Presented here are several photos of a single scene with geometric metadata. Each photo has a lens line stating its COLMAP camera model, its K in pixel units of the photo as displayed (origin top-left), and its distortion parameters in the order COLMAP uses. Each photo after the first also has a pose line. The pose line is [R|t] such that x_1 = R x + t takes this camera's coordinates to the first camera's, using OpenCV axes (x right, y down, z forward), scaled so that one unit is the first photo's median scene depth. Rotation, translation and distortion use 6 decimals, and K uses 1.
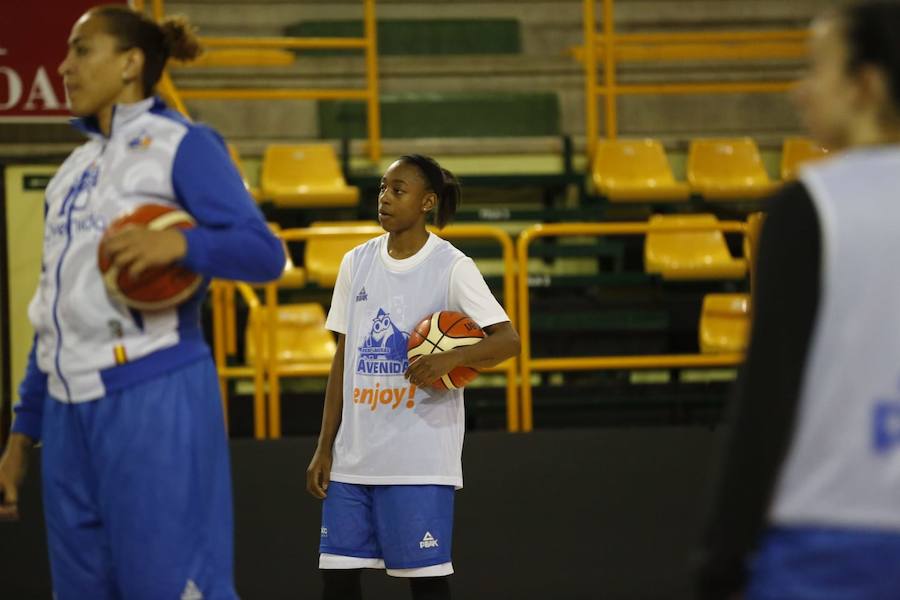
lens RADIAL K [[6199.6, 0, 447.0], [0, 6199.6, 303.0], [0, 0, 1]] dist [2.999192, 0.000000]
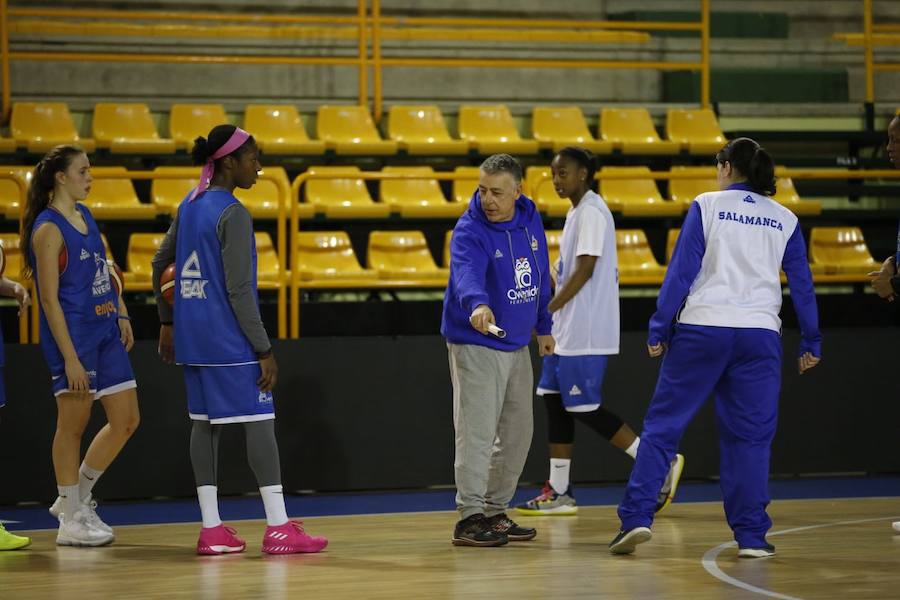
lens RADIAL K [[5715.0, 0, 441.4], [0, 5715.0, 300.2], [0, 0, 1]] dist [1.877420, 0.000000]
pose [[0.949945, 0.010959, 0.312225, -0.384989], [-0.013185, 0.999900, 0.005018, 0.008093], [-0.312139, -0.008883, 0.949995, -0.094094]]
